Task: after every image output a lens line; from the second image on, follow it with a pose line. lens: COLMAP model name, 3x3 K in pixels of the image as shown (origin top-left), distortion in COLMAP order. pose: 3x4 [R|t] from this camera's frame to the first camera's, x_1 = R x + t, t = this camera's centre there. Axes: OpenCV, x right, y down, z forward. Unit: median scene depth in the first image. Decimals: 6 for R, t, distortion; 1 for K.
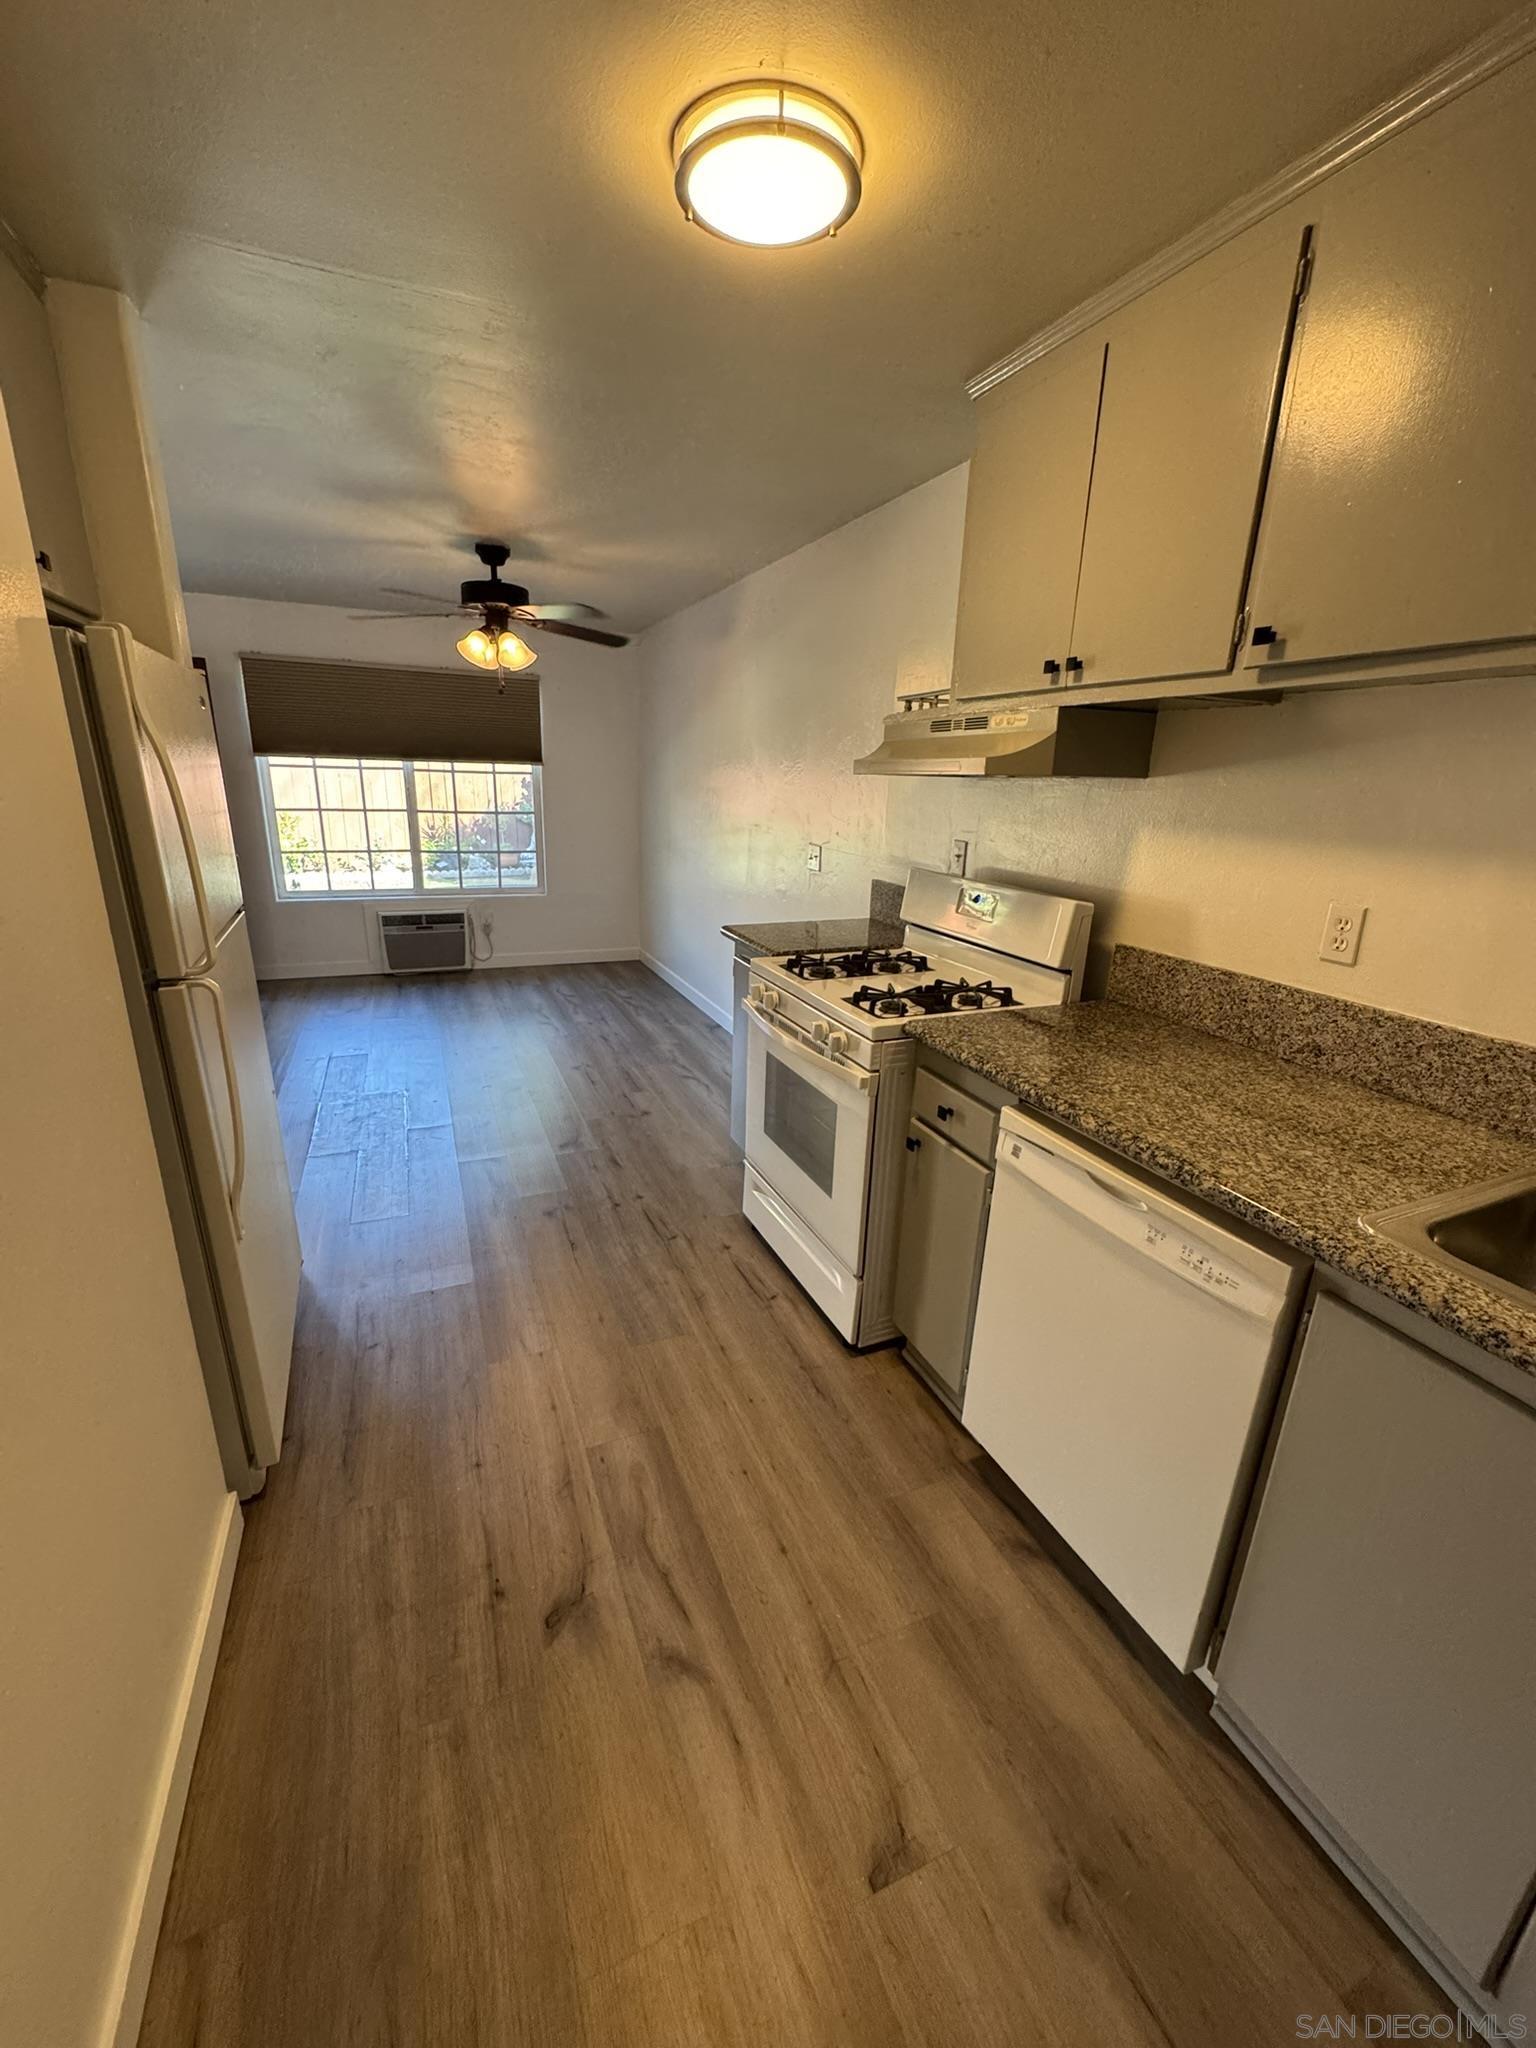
lens RADIAL K [[822.5, 0, 768.0], [0, 822.5, 1024.0], [0, 0, 1]] dist [-0.005563, -0.000316]
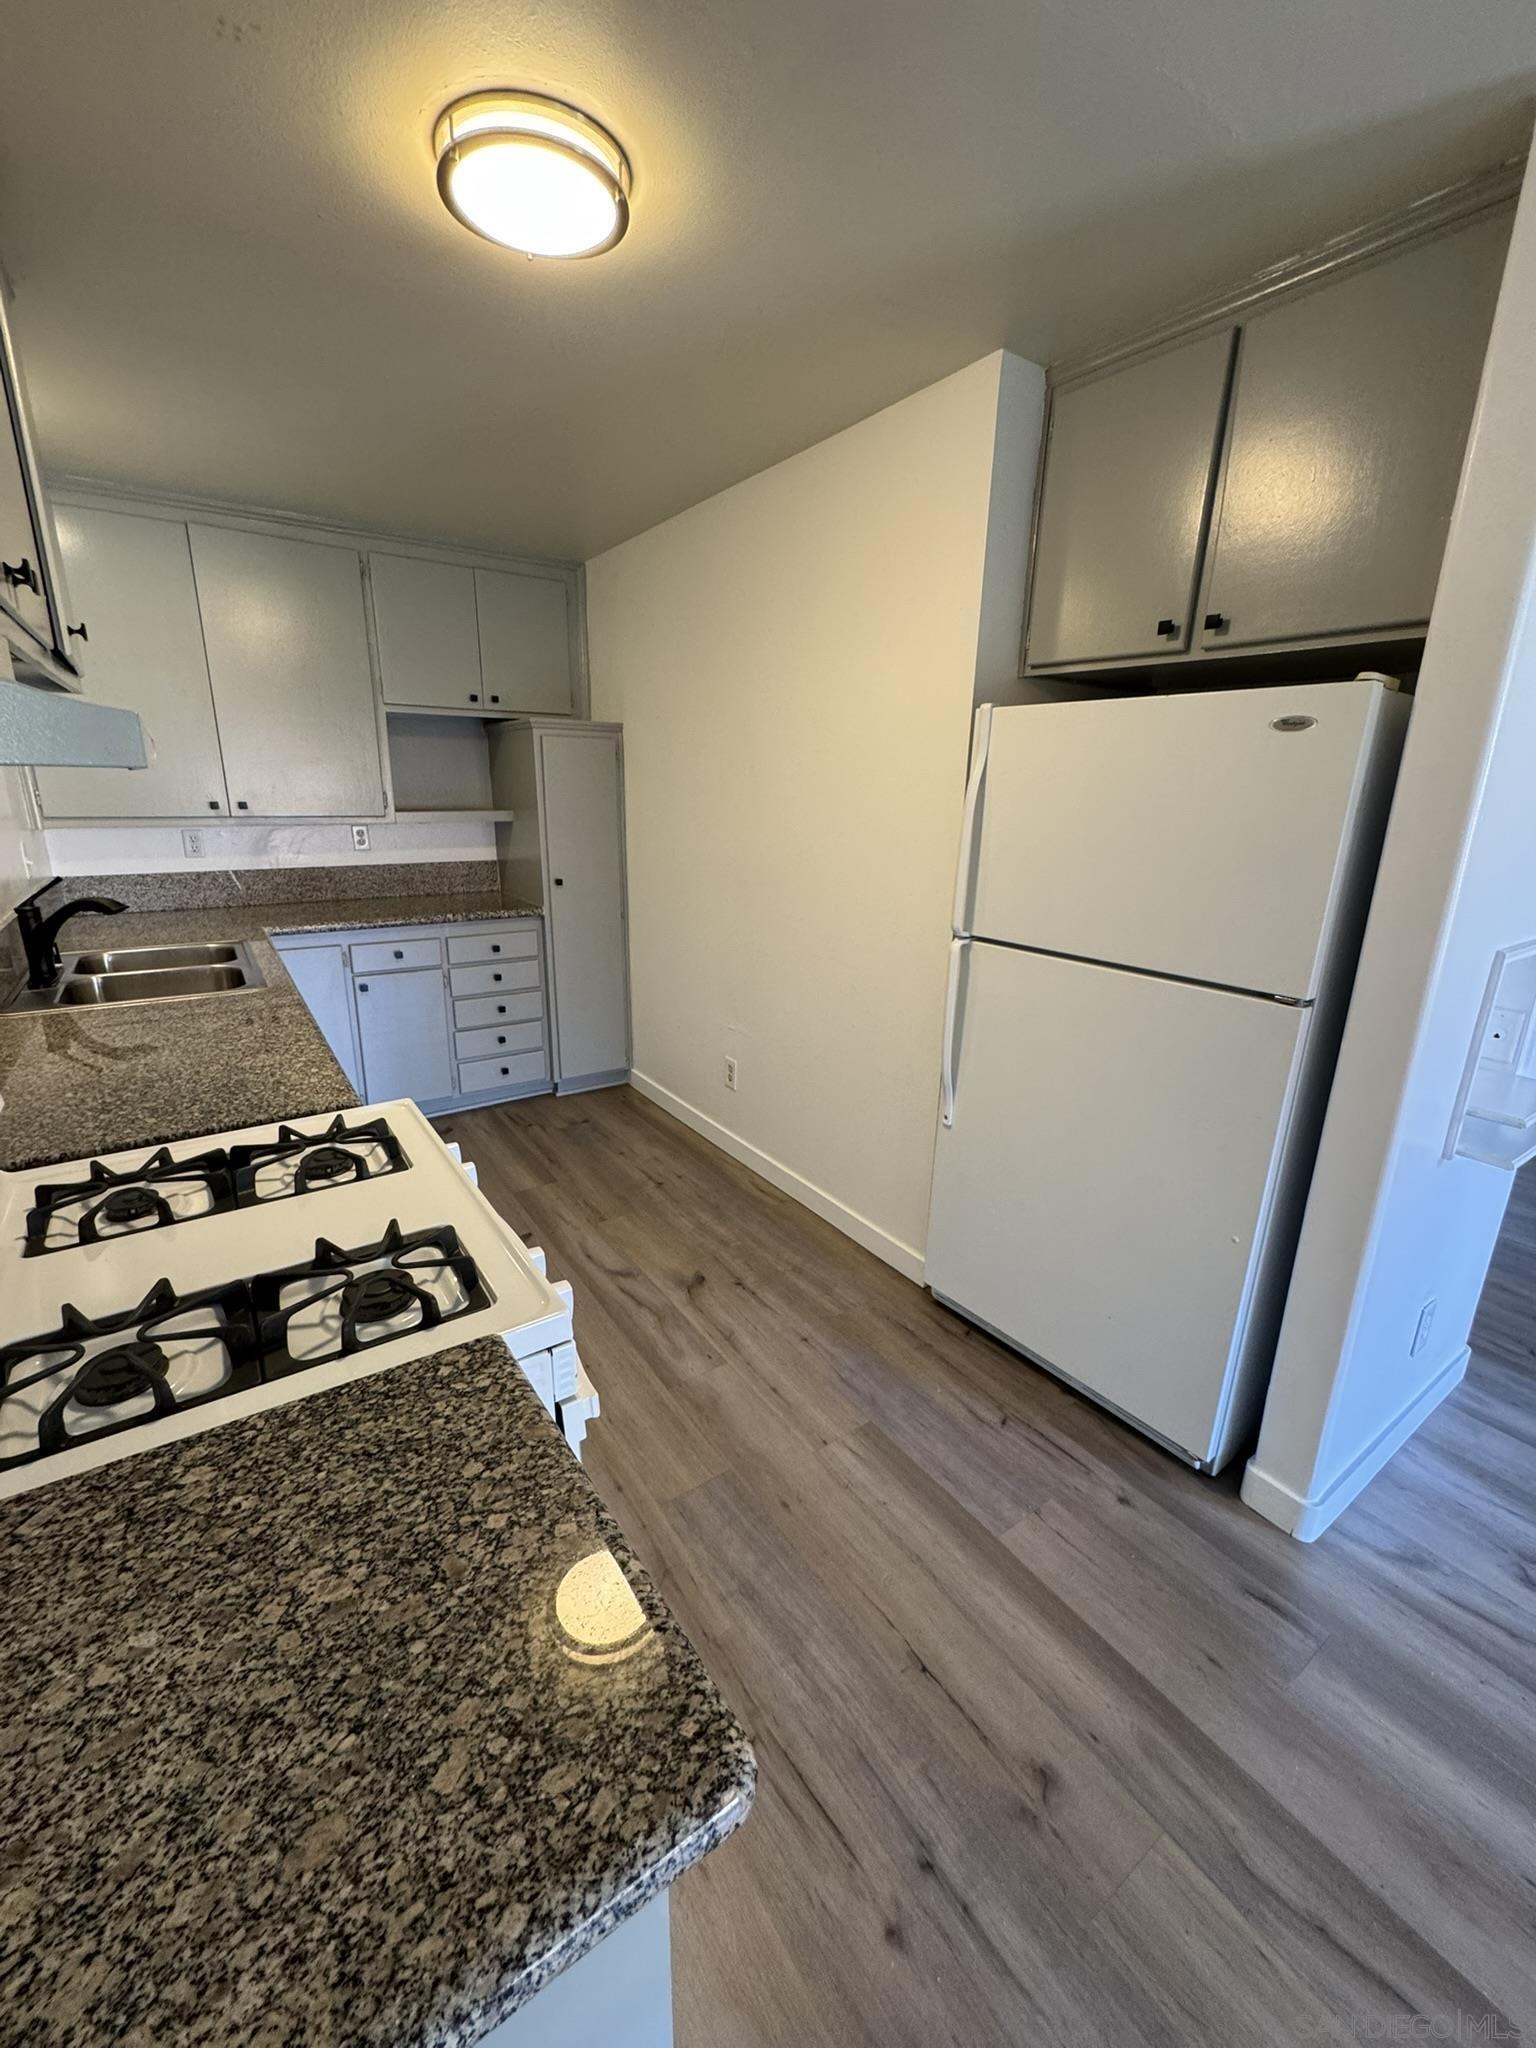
lens RADIAL K [[822.5, 0, 768.0], [0, 822.5, 1024.0], [0, 0, 1]] dist [-0.005563, -0.000316]
pose [[-0.979244, 0.010803, -0.202399, -0.048463], [-0.101986, 0.836698, 0.538085, -0.539076], [0.175160, 0.547558, -0.818229, 1.755257]]
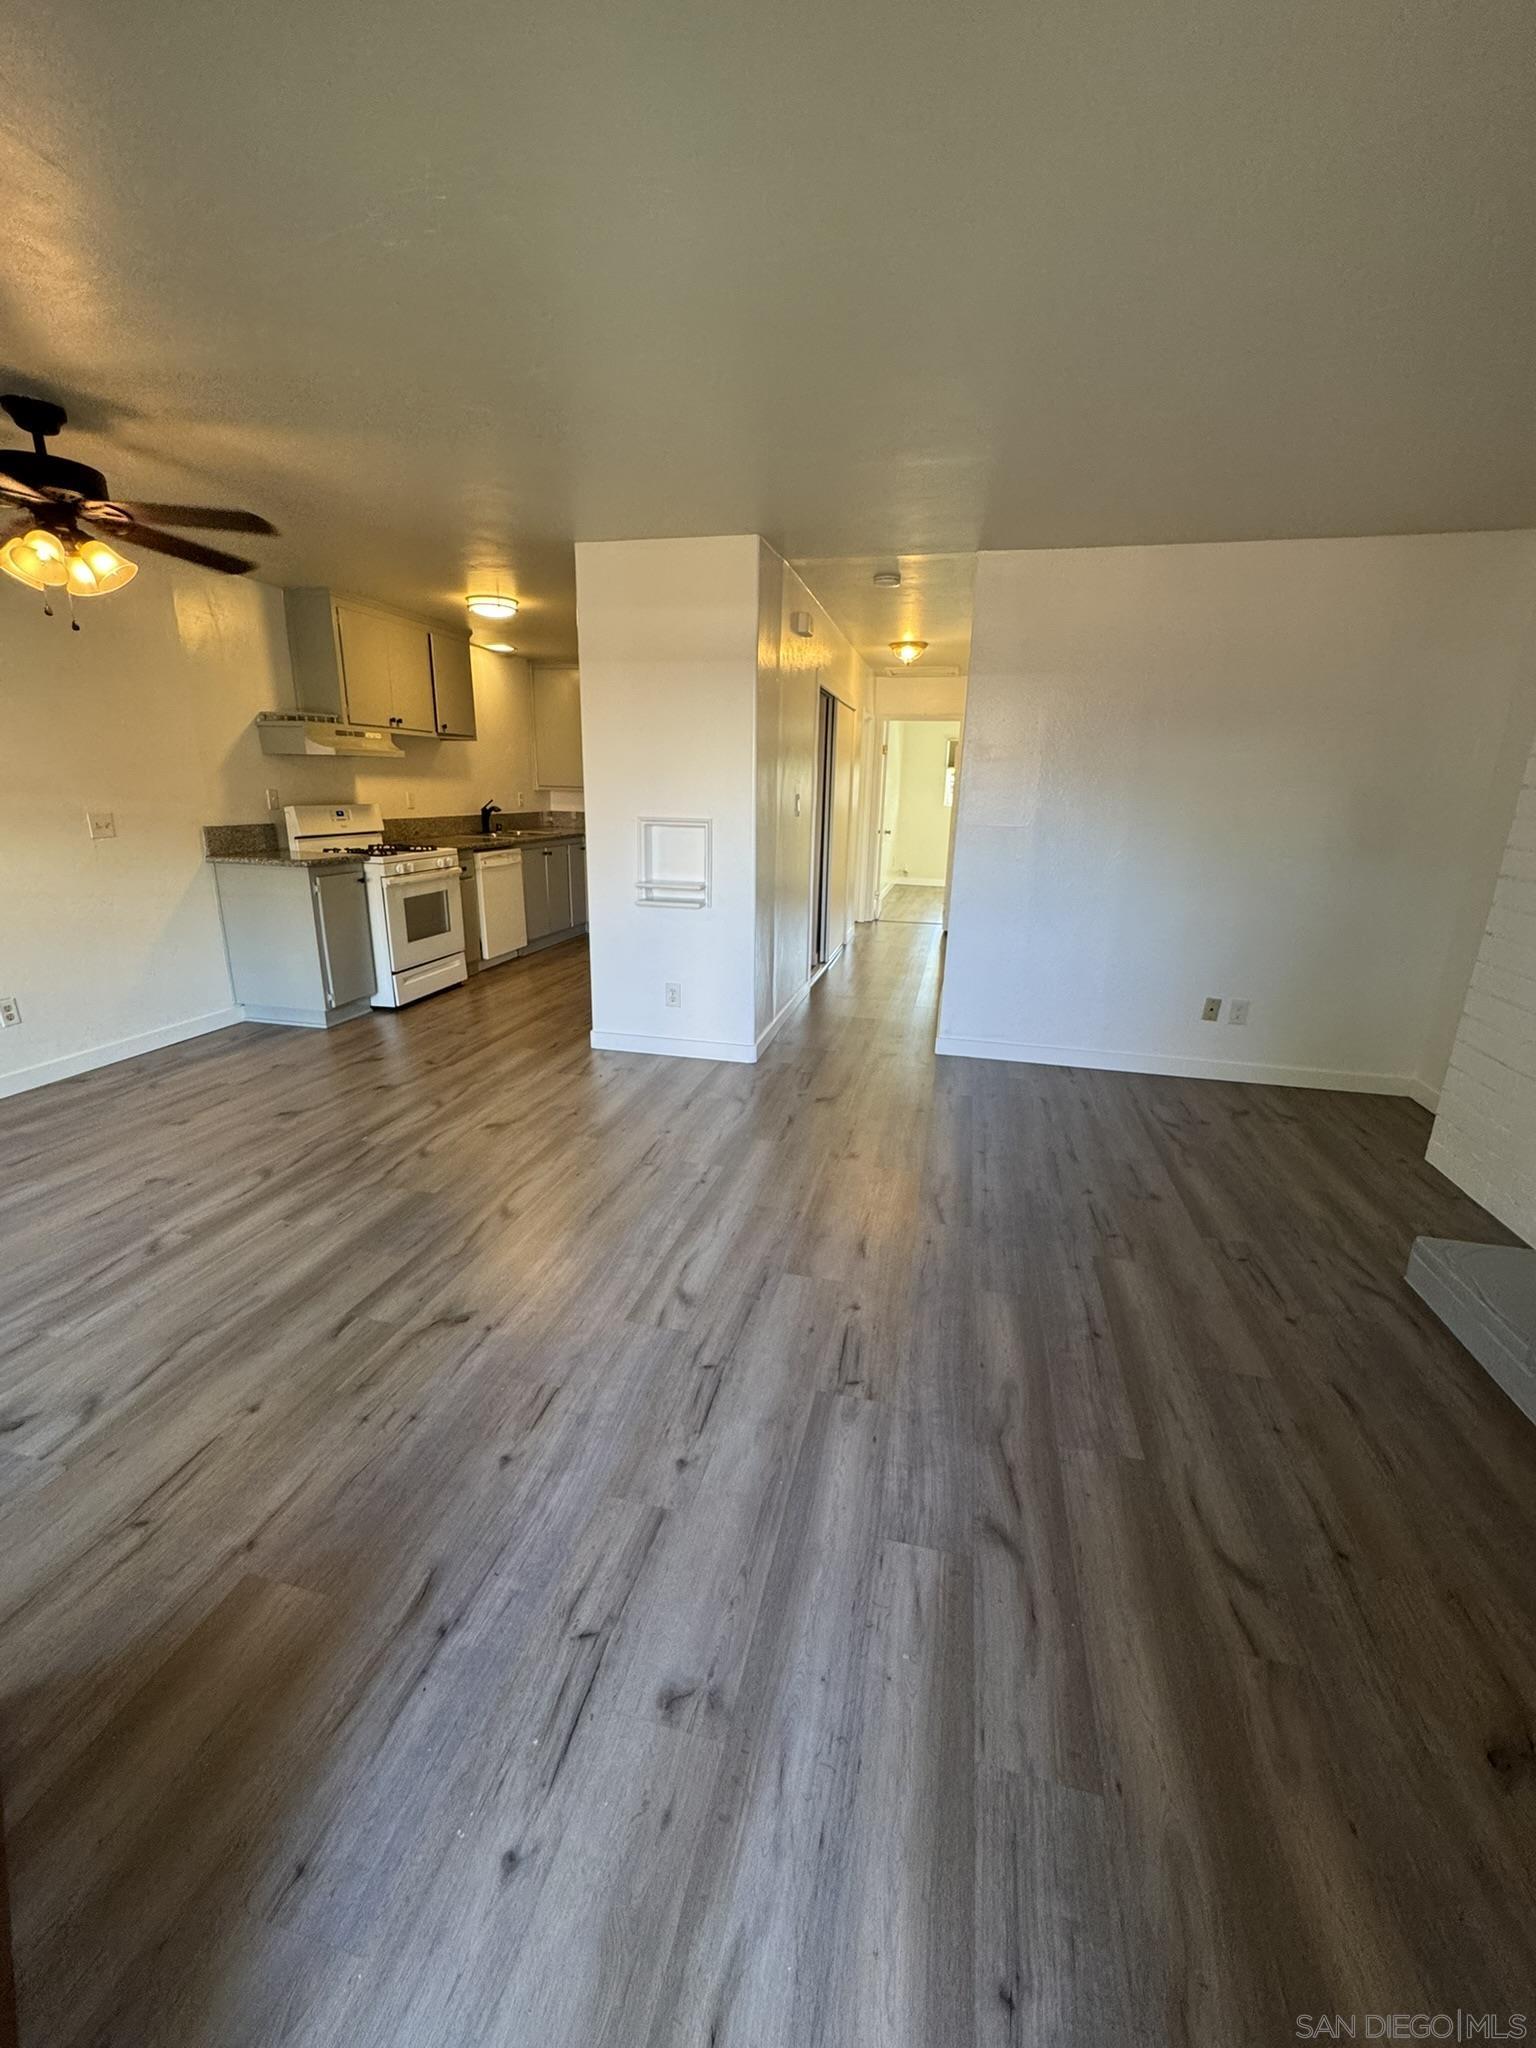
lens RADIAL K [[822.5, 0, 768.0], [0, 822.5, 1024.0], [0, 0, 1]] dist [-0.005563, -0.000316]
pose [[-0.803183, -0.210070, 0.557465, -2.600171], [0.130399, 0.851079, 0.508587, -0.834857], [-0.581286, 0.481181, -0.656179, 2.687127]]
